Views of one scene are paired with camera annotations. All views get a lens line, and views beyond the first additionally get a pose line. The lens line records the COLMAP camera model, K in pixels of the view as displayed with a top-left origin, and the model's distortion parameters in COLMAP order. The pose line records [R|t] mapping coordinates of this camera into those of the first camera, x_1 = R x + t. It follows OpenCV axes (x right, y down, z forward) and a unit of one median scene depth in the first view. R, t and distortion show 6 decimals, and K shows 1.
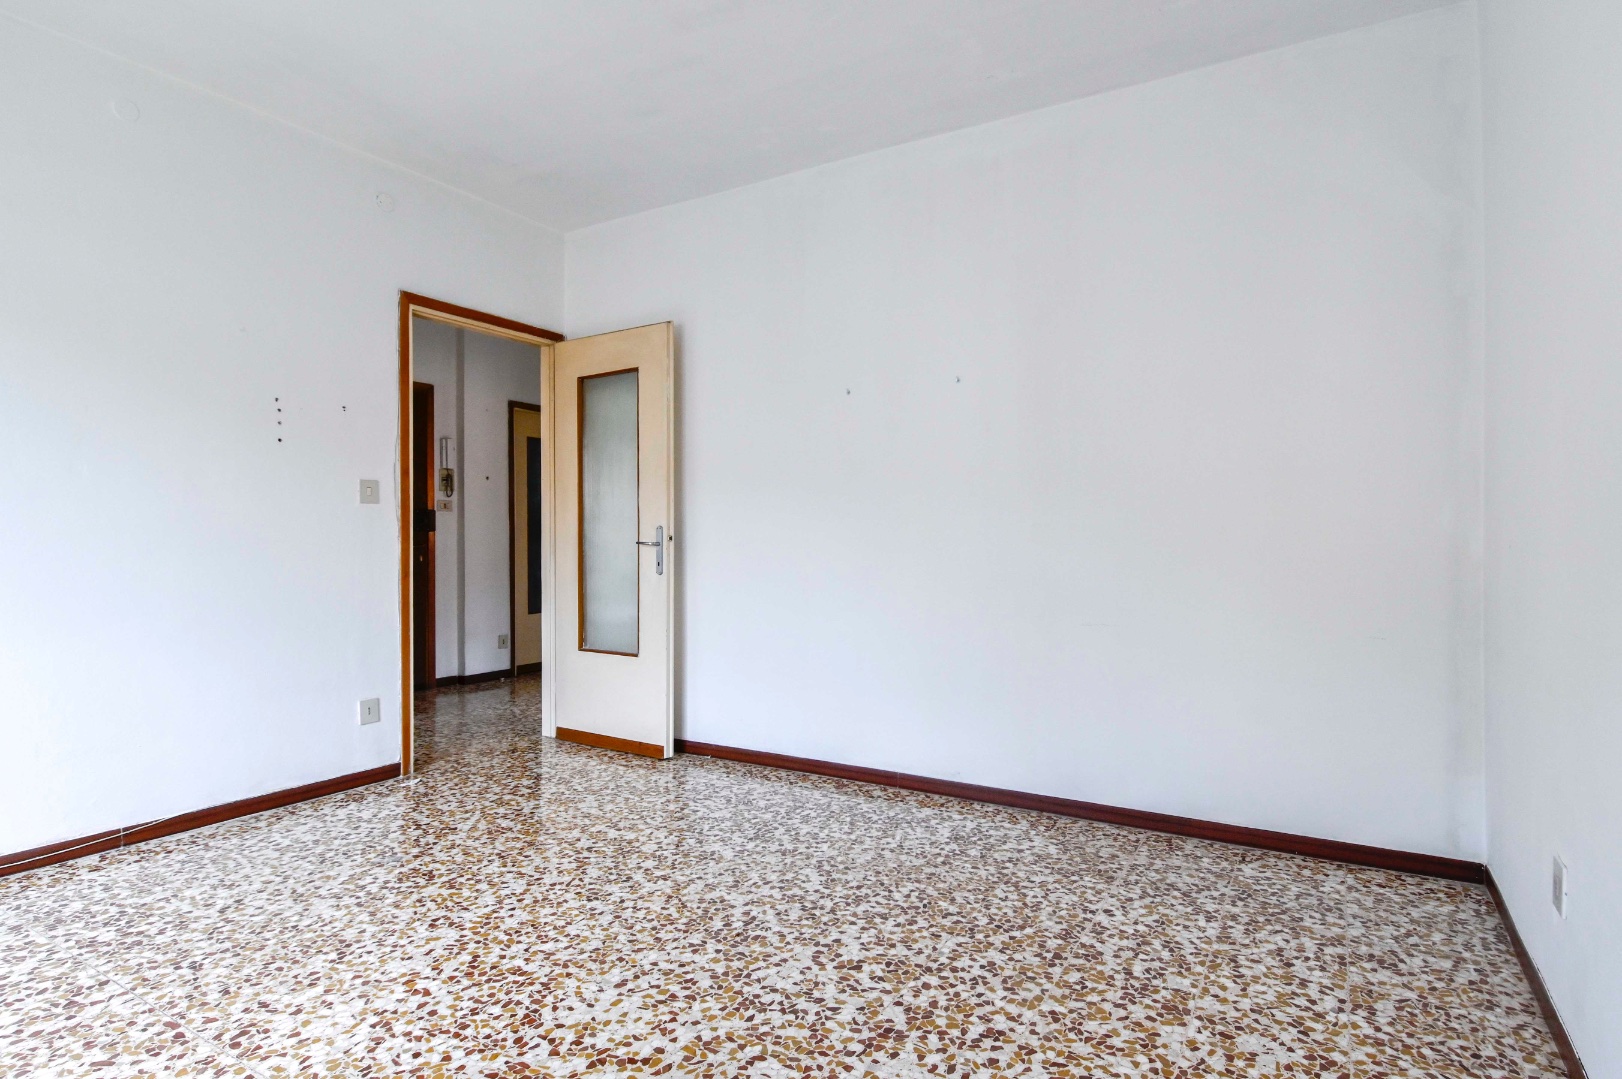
lens RADIAL K [[867.6, 0, 843.8], [0, 867.6, 547.3], [0, 0, 1]] dist [0.025872, -0.025572]
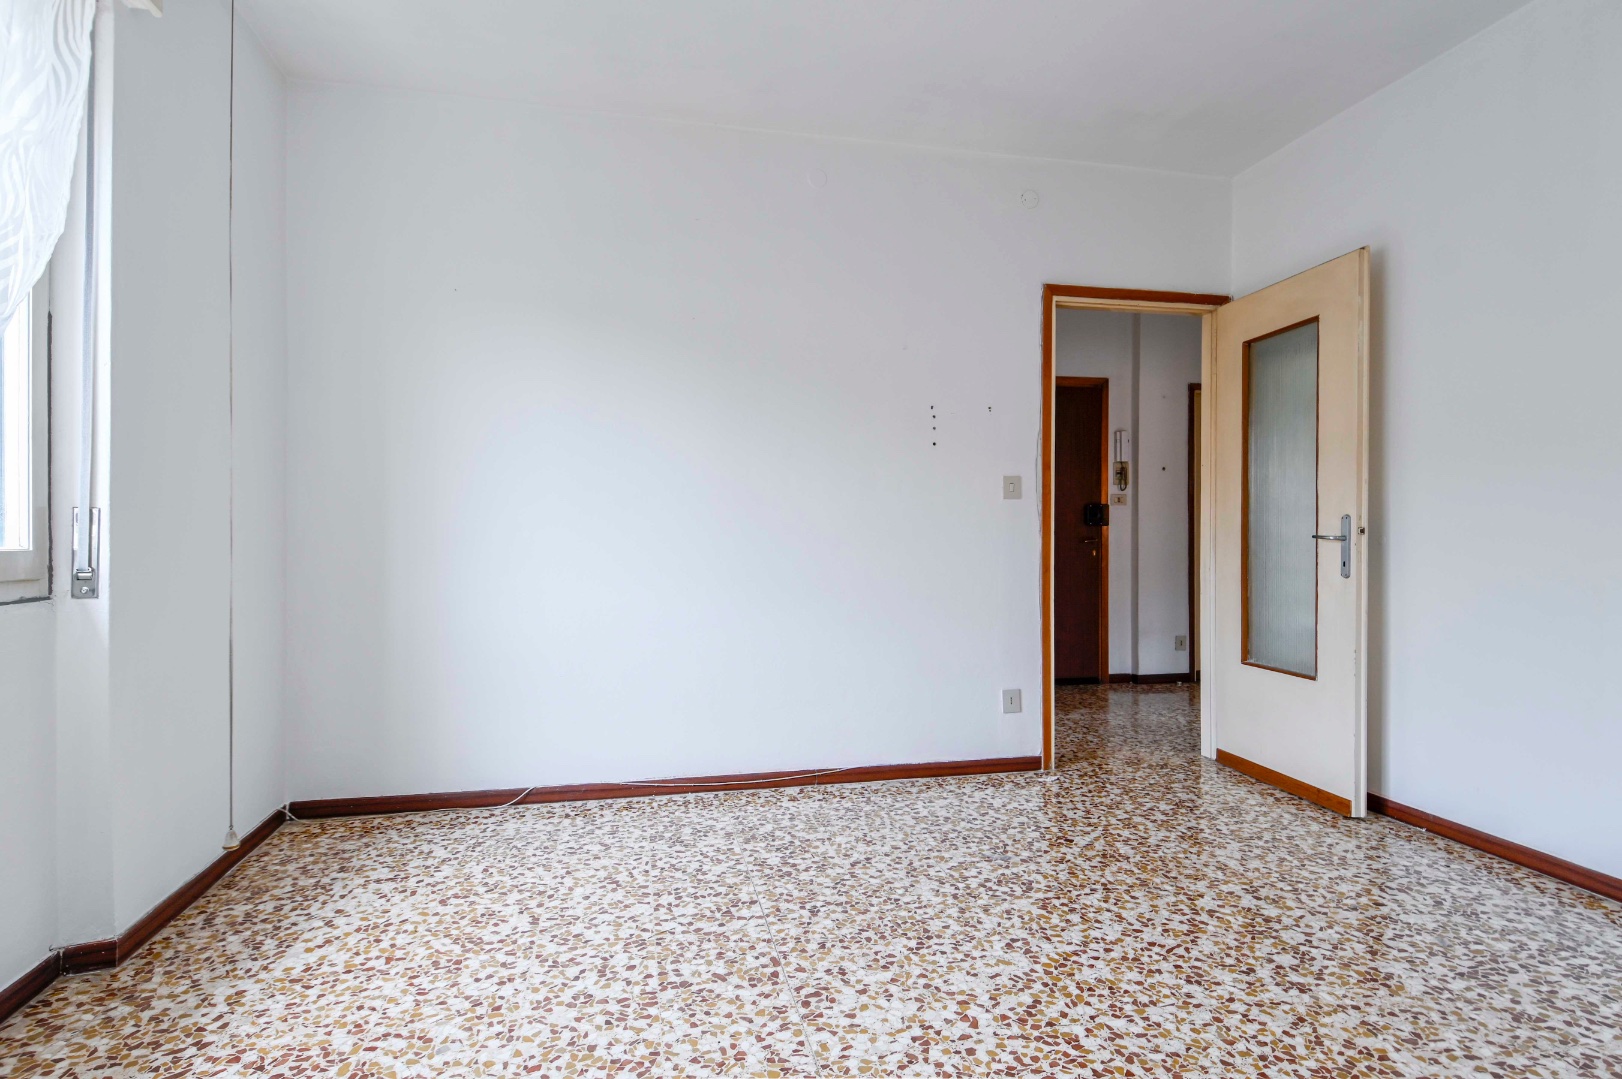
lens RADIAL K [[858.0, 0, 801.1], [0, 858.0, 540.8], [0, 0, 1]] dist [0.031861, -0.020980]
pose [[0.668561, 0.004444, -0.743644, 0.063560], [-0.005790, 0.999983, 0.000770, 0.000865], [0.743635, 0.003790, 0.668575, 0.209499]]
